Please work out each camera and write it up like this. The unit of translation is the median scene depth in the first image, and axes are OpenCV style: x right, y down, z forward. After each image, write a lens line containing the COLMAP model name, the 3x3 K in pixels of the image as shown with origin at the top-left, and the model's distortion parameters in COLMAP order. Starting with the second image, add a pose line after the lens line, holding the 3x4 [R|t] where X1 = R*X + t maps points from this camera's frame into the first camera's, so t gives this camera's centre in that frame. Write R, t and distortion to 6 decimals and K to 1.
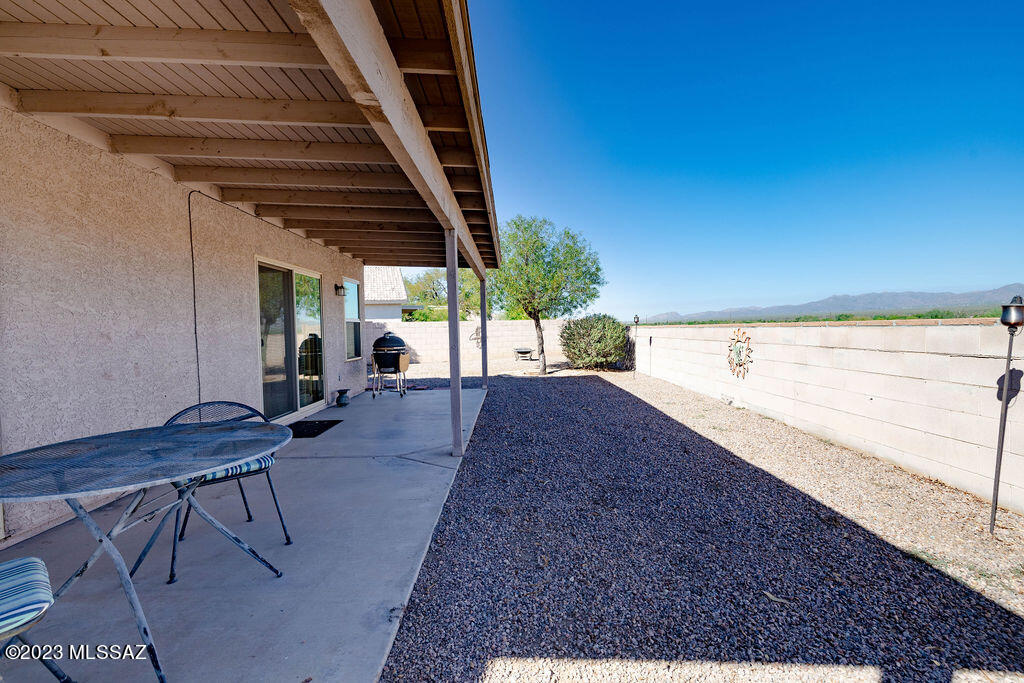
lens RADIAL K [[431.9, 0, 512.0], [0, 431.9, 341.5], [0, 0, 1]] dist [-0.000025, -0.000331]
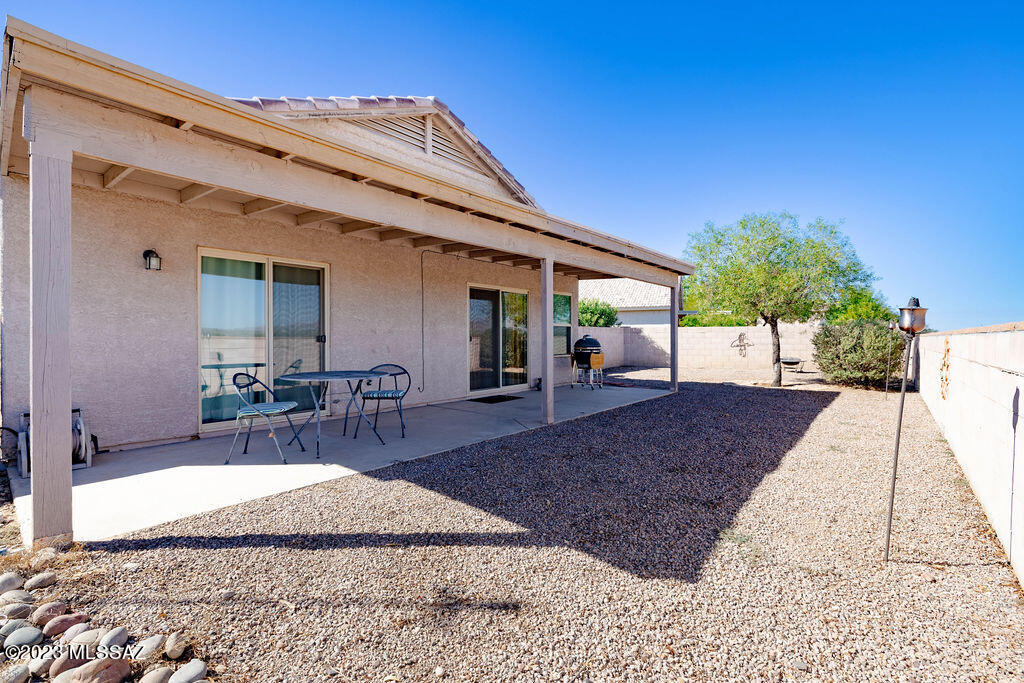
lens RADIAL K [[431.9, 0, 512.0], [0, 431.9, 341.5], [0, 0, 1]] dist [-0.000025, -0.000331]
pose [[0.771960, 0.026264, -0.635129, 0.370417], [-0.034674, 0.999398, -0.000818, 0.005776], [0.634725, 0.022654, 0.772406, -0.070470]]
